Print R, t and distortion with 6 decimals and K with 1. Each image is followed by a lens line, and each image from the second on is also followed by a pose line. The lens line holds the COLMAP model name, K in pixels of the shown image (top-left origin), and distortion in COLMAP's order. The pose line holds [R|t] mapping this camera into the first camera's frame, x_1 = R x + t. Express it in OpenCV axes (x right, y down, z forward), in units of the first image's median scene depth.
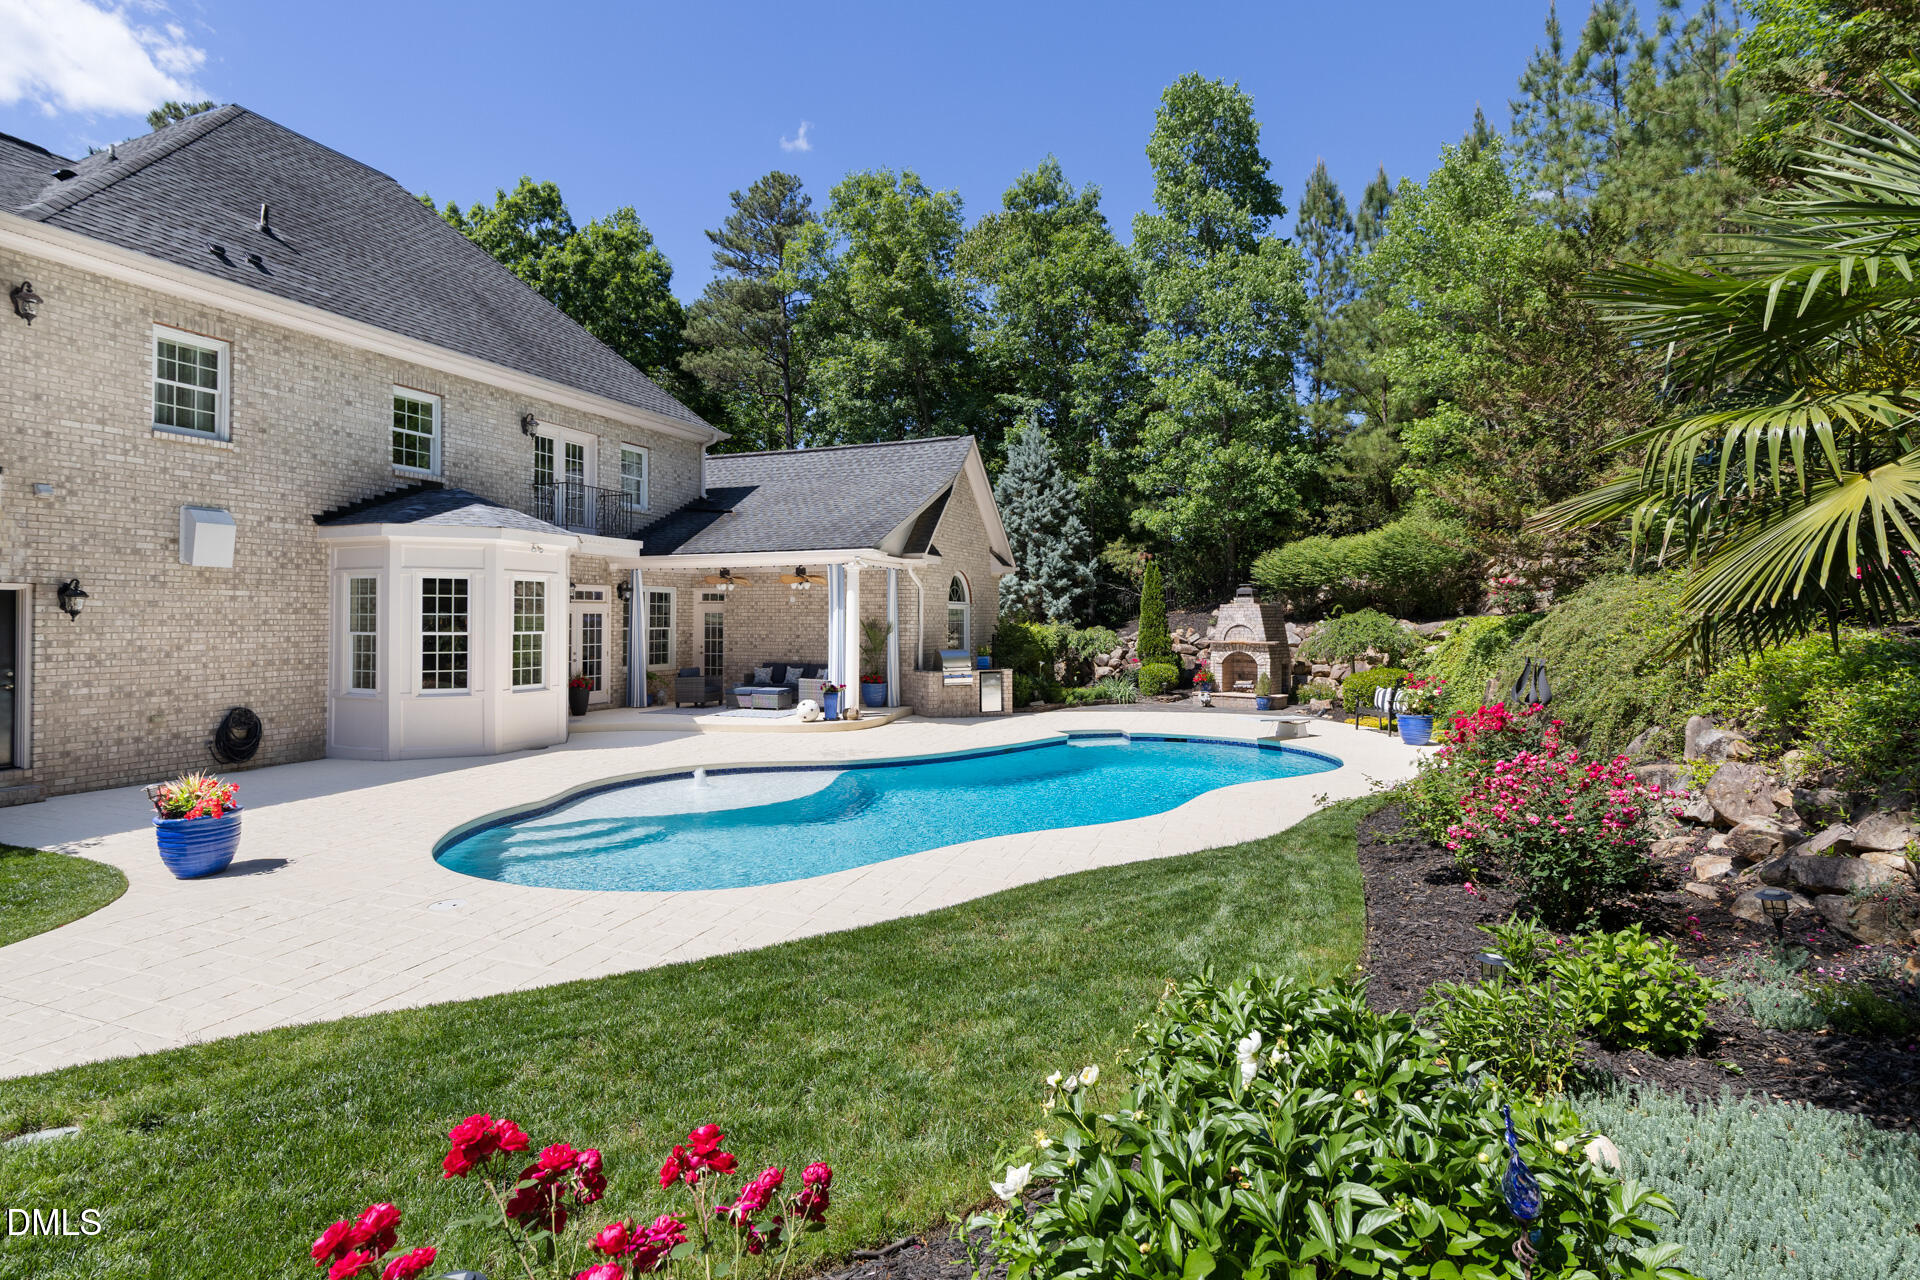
lens RADIAL K [[951.7, 0, 960.1], [0, 951.7, 635.1], [0, 0, 1]] dist [-0.004046, -0.000414]
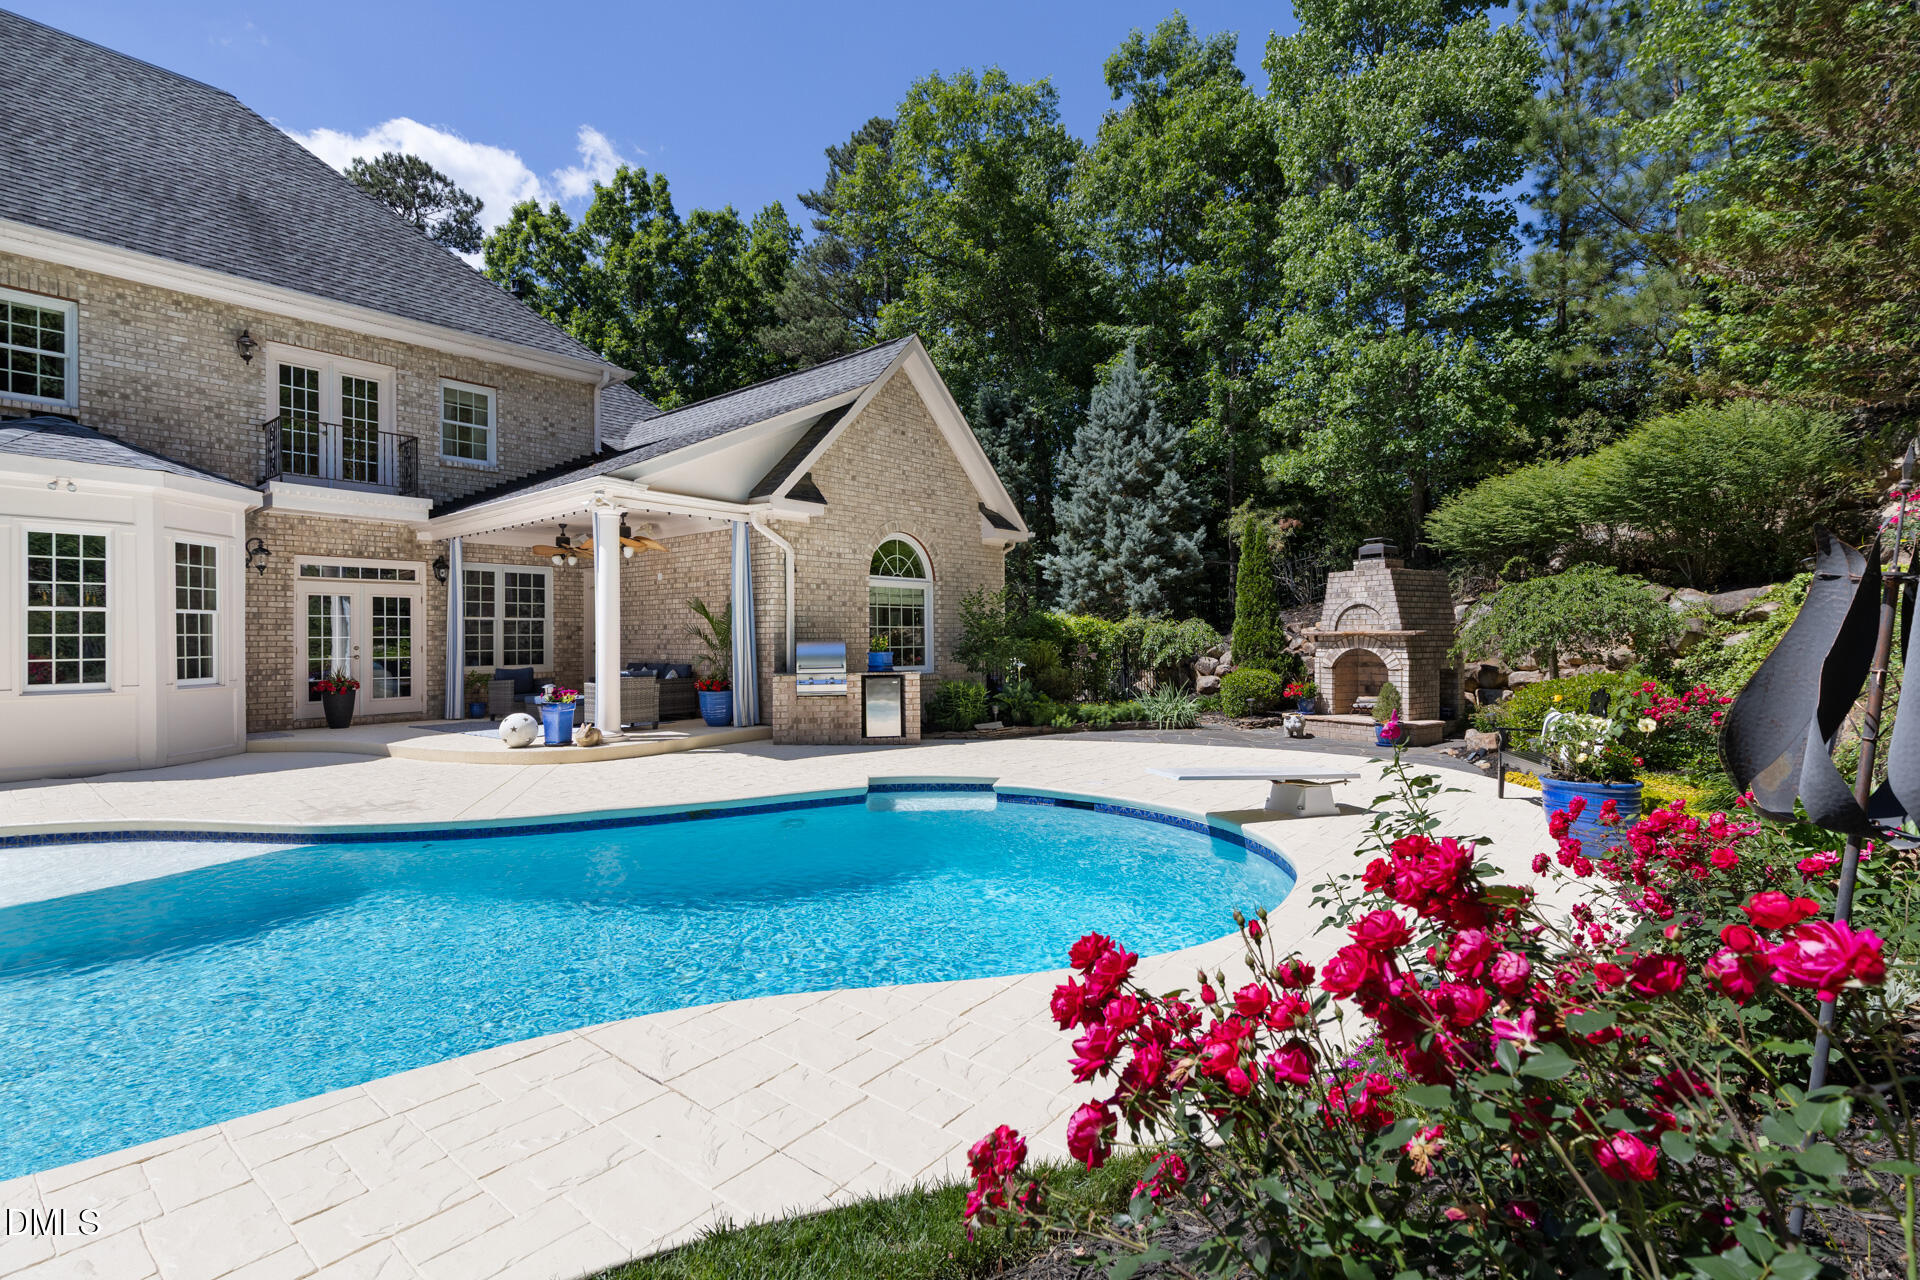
lens RADIAL K [[886.3, 0, 959.4], [0, 886.3, 656.7], [0, 0, 1]] dist [0.002676, 0.000308]
pose [[0.945347, -0.001111, -0.326065, 0.204435], [0.002104, 0.999994, 0.002693, 0.017834], [0.326060, -0.003232, 0.945343, 0.328125]]
